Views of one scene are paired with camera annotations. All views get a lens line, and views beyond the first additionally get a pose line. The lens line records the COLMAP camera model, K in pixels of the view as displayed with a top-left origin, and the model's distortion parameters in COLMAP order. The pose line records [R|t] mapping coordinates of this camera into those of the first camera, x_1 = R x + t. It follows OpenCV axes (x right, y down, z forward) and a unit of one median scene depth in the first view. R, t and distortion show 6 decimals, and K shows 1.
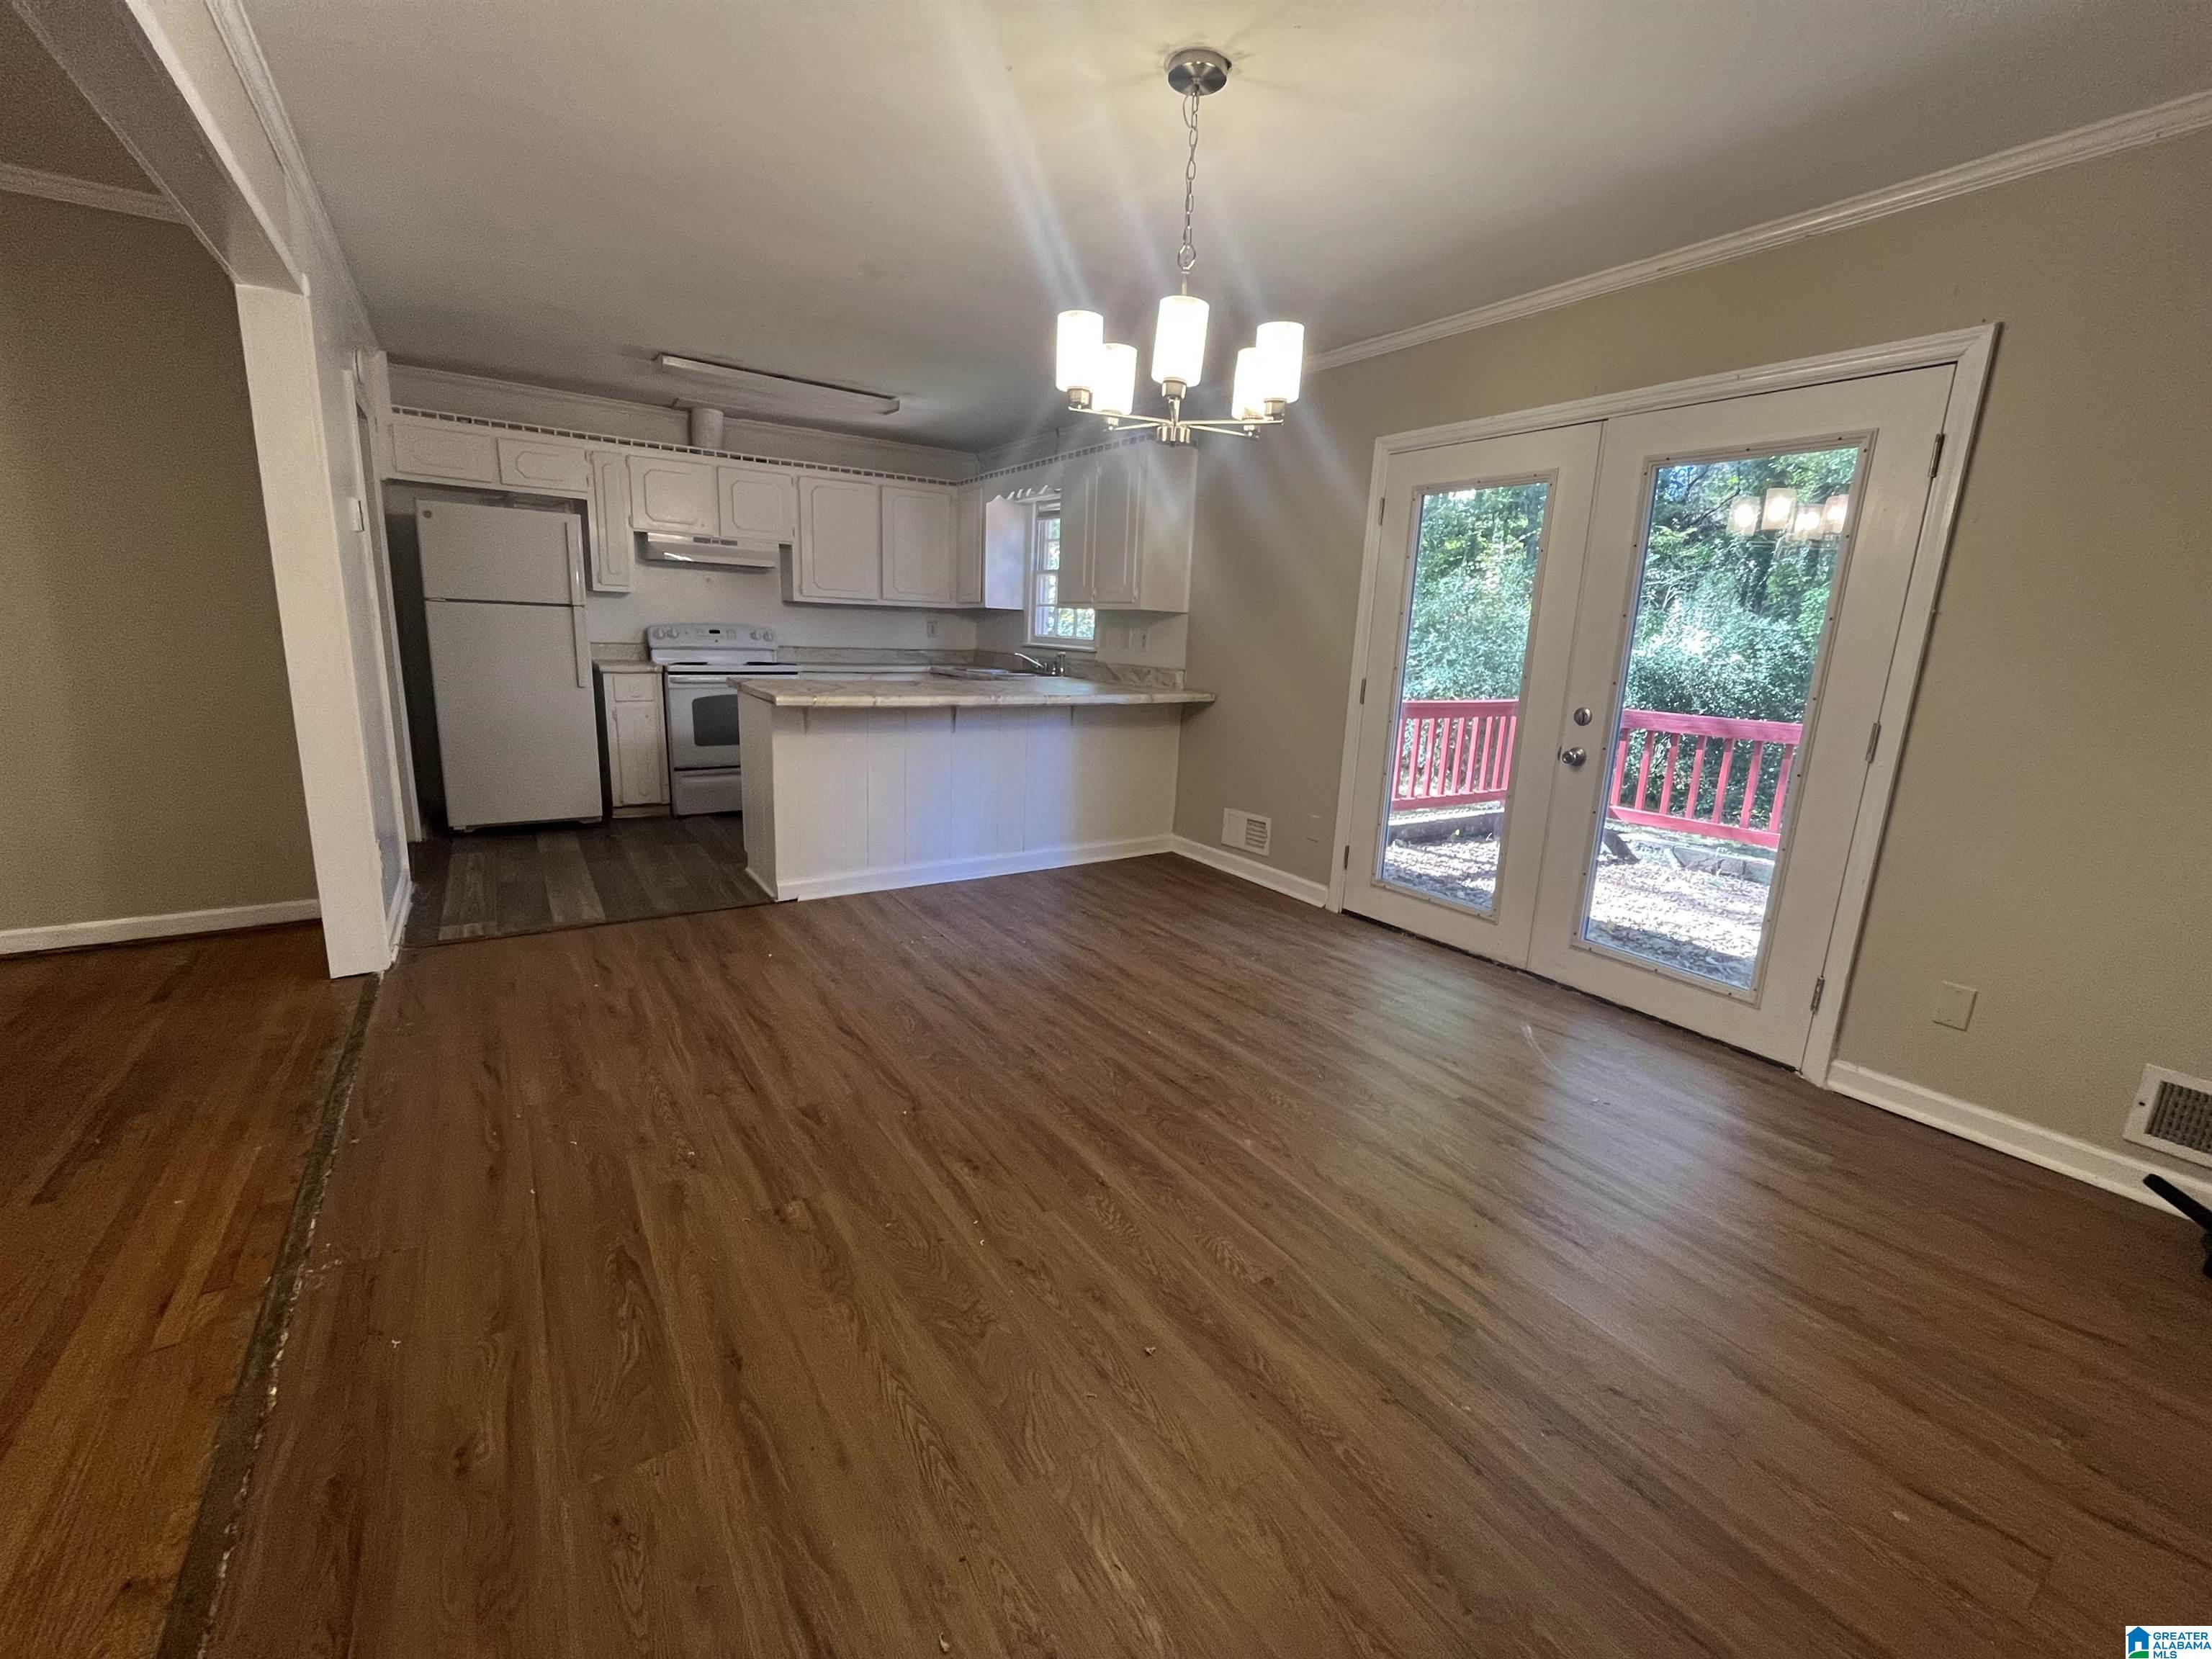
lens RADIAL K [[900.9, 0, 1110.0], [0, 900.9, 819.4], [0, 0, 1]] dist [-0.000574, -0.000891]
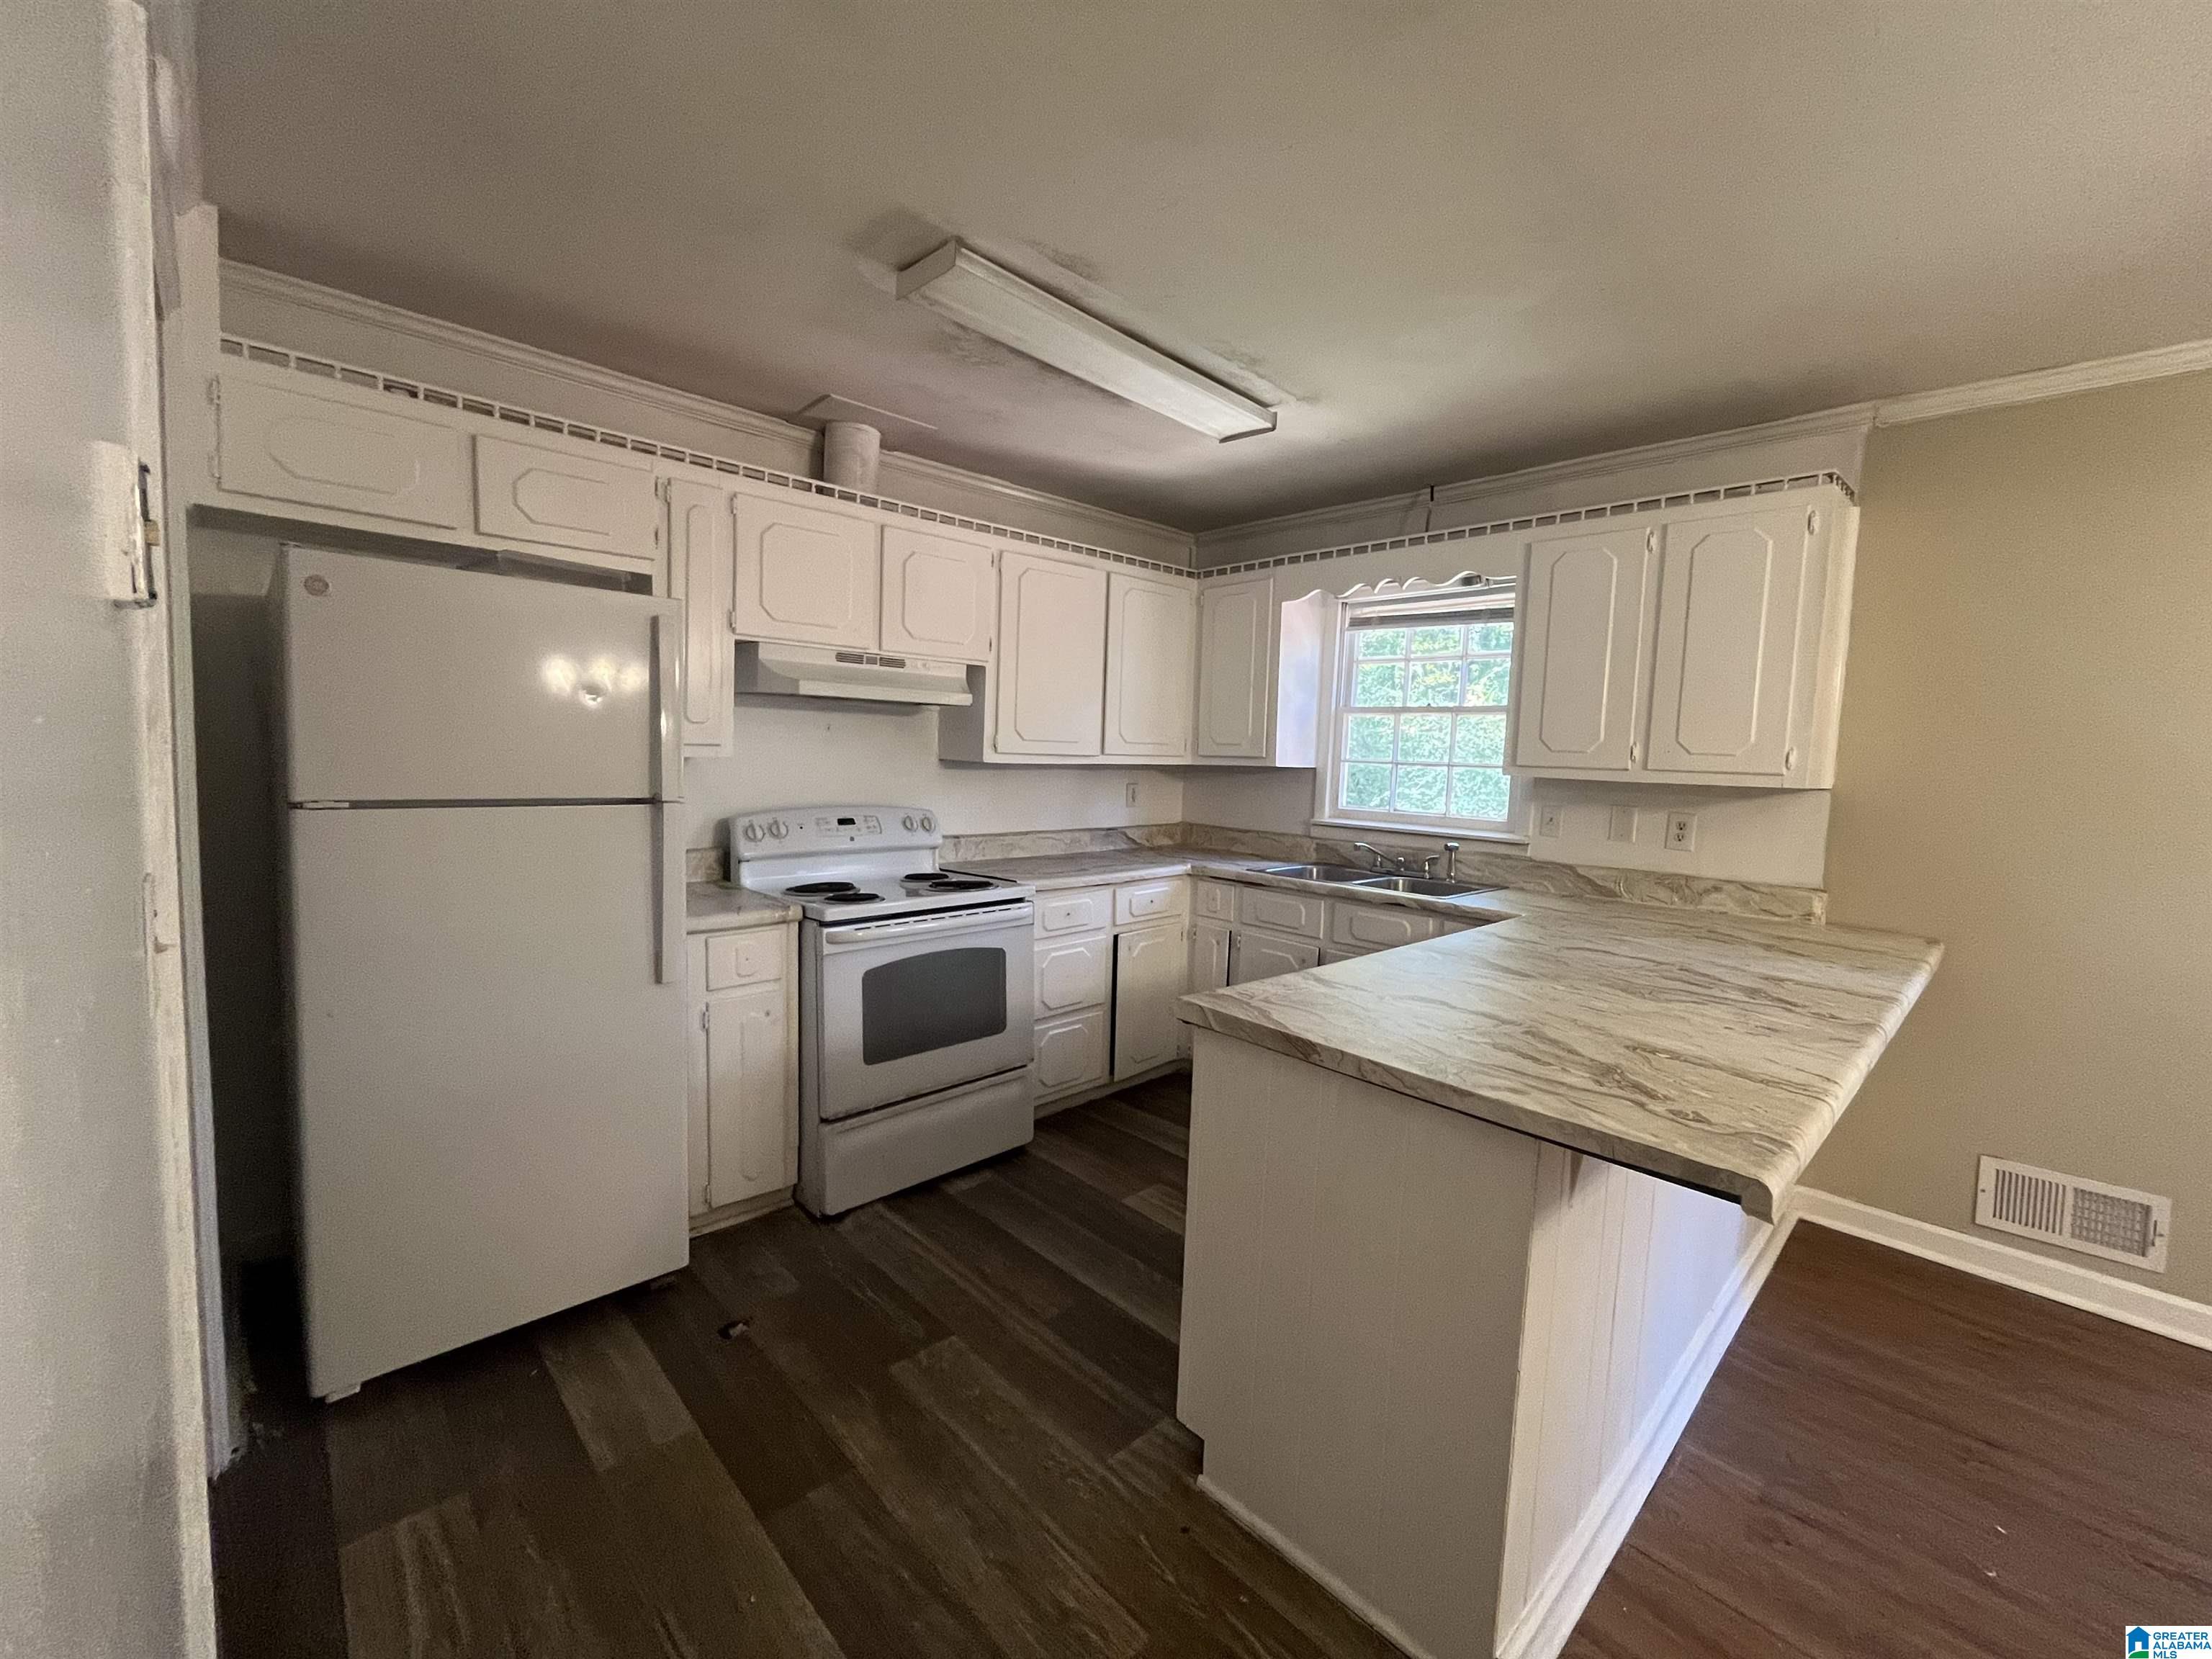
lens RADIAL K [[900.9, 0, 1104.6], [0, 900.9, 826.0], [0, 0, 1]] dist [-0.000574, -0.000891]
pose [[0.986367, -0.024816, 0.162679, -0.395473], [0.044304, 0.992110, -0.117285, -0.142916], [-0.158485, 0.122893, 0.979683, 0.469322]]
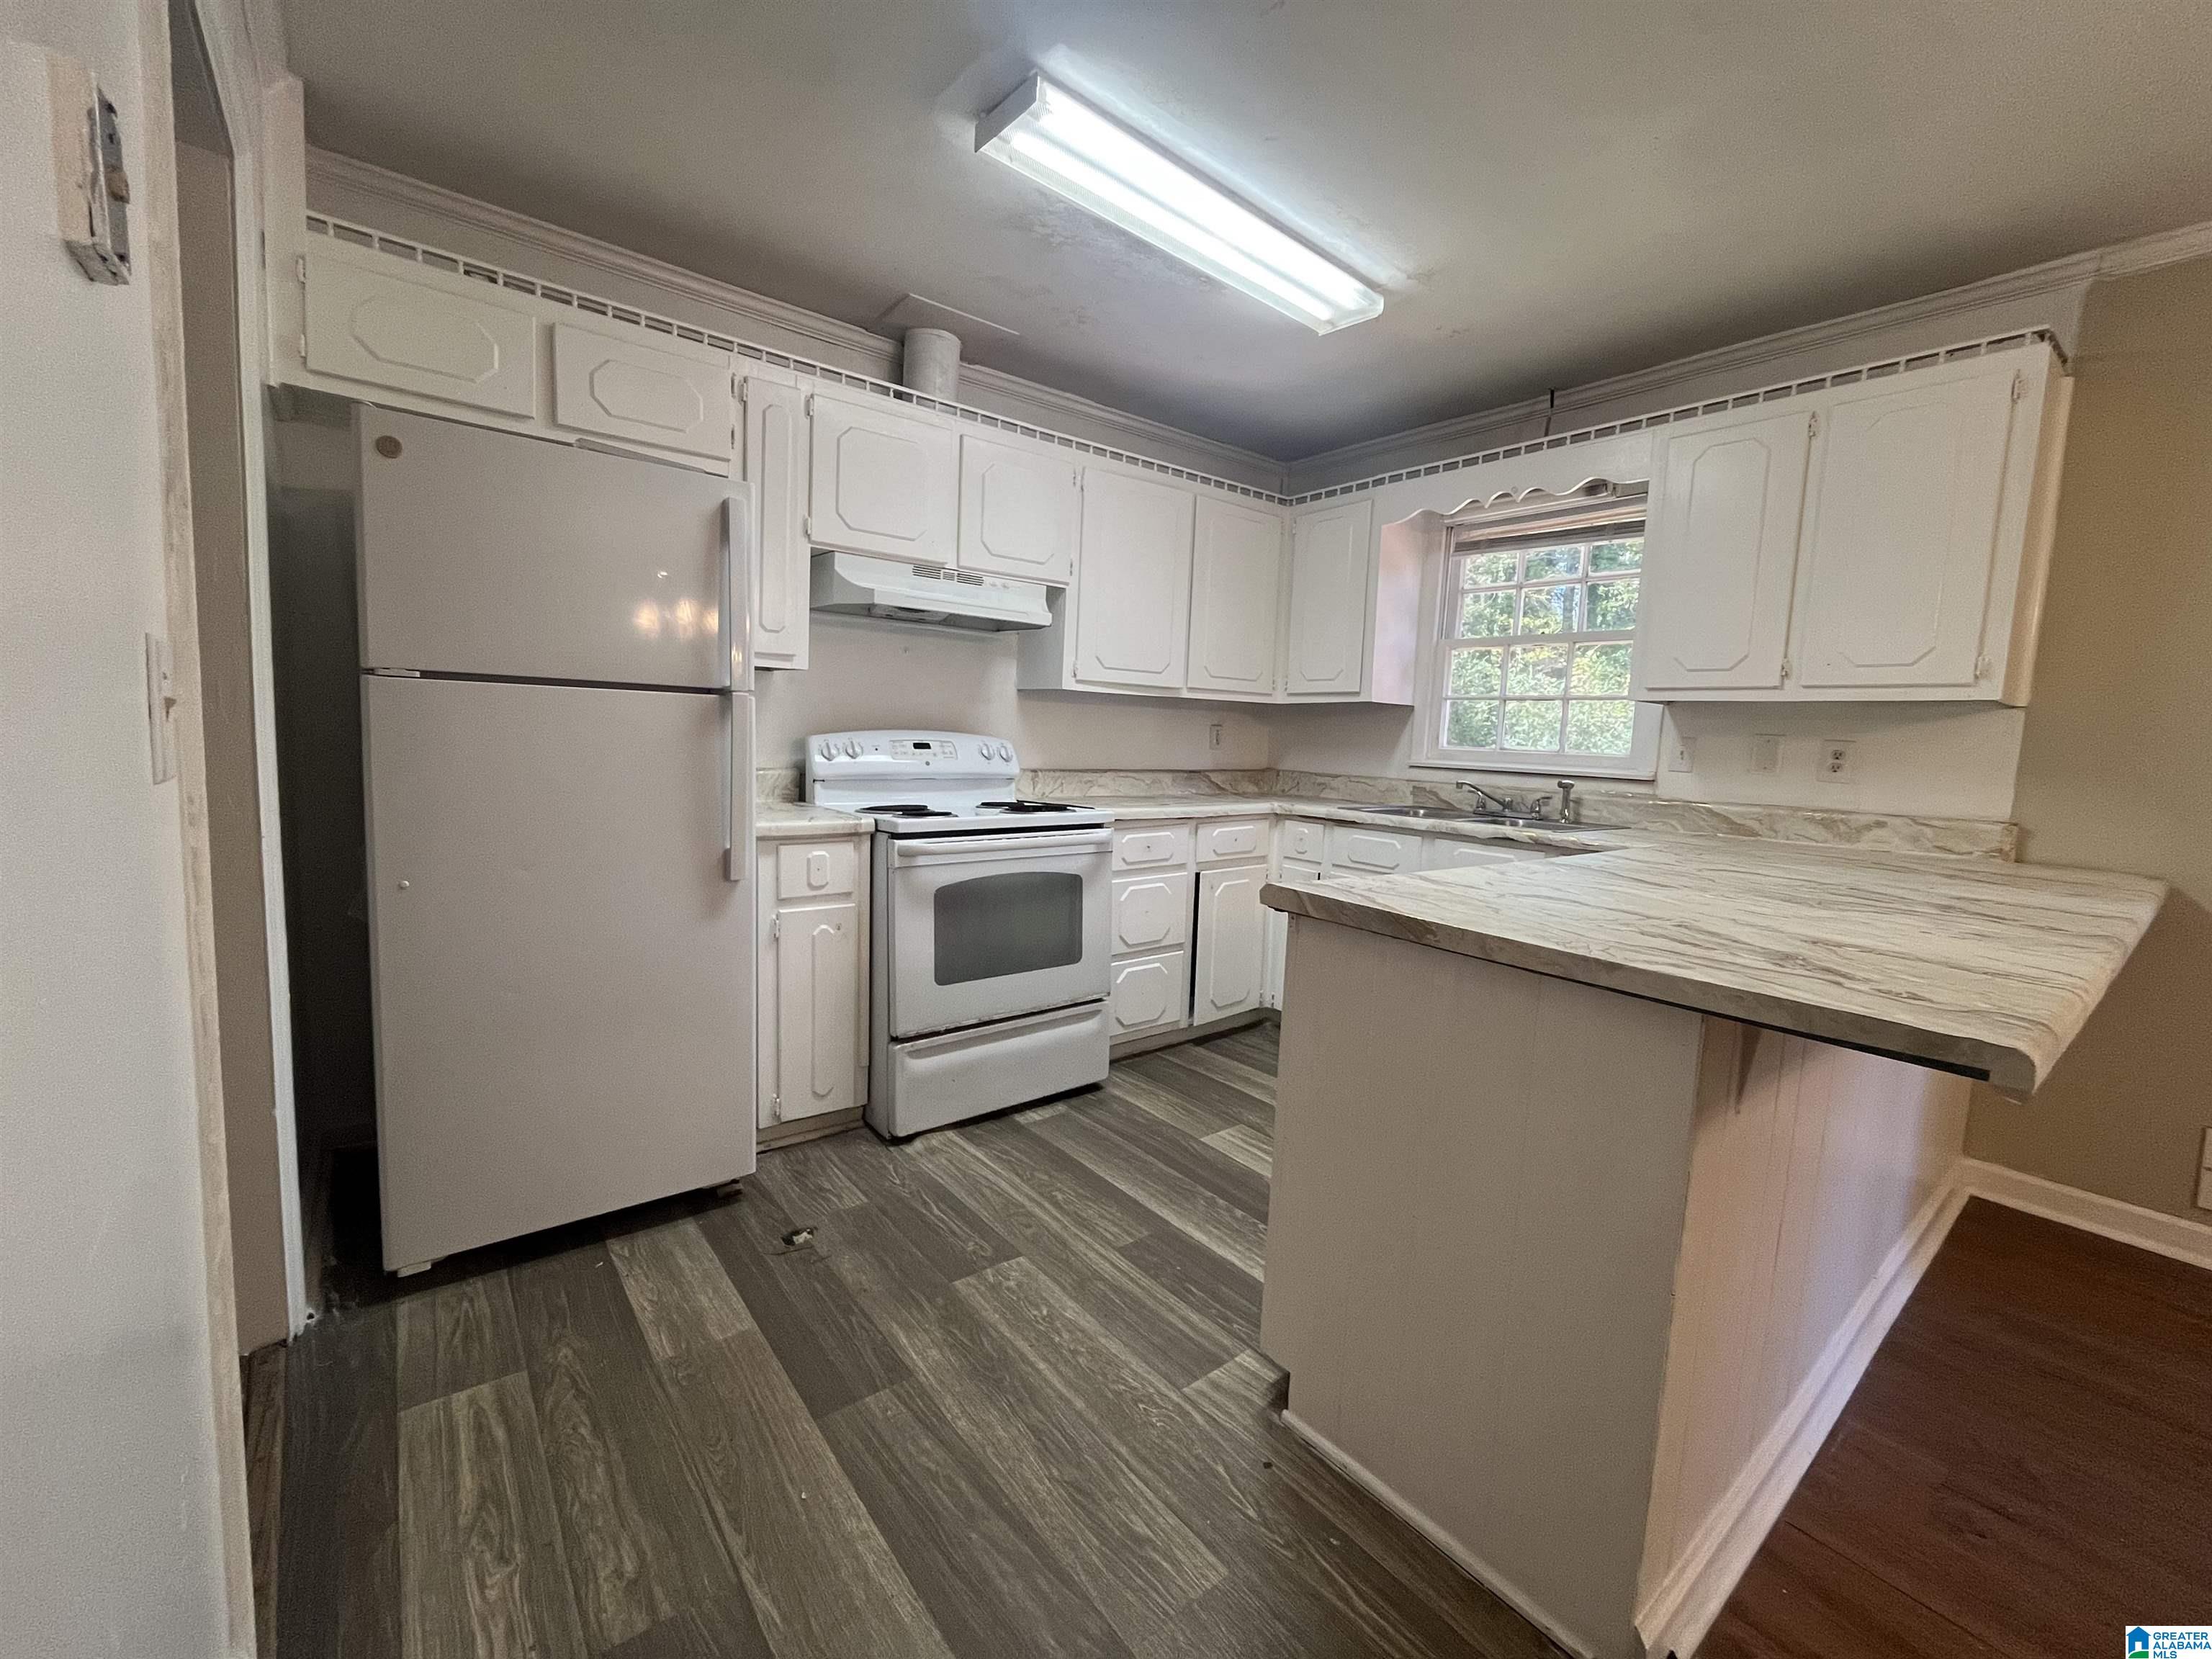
lens RADIAL K [[900.9, 0, 1105.1], [0, 900.9, 826.3], [0, 0, 1]] dist [-0.000574, -0.000891]
pose [[0.997091, -0.011890, 0.075284, -0.393595], [0.019748, 0.994327, -0.104521, -0.110021], [-0.073615, 0.105704, 0.991669, 0.499713]]
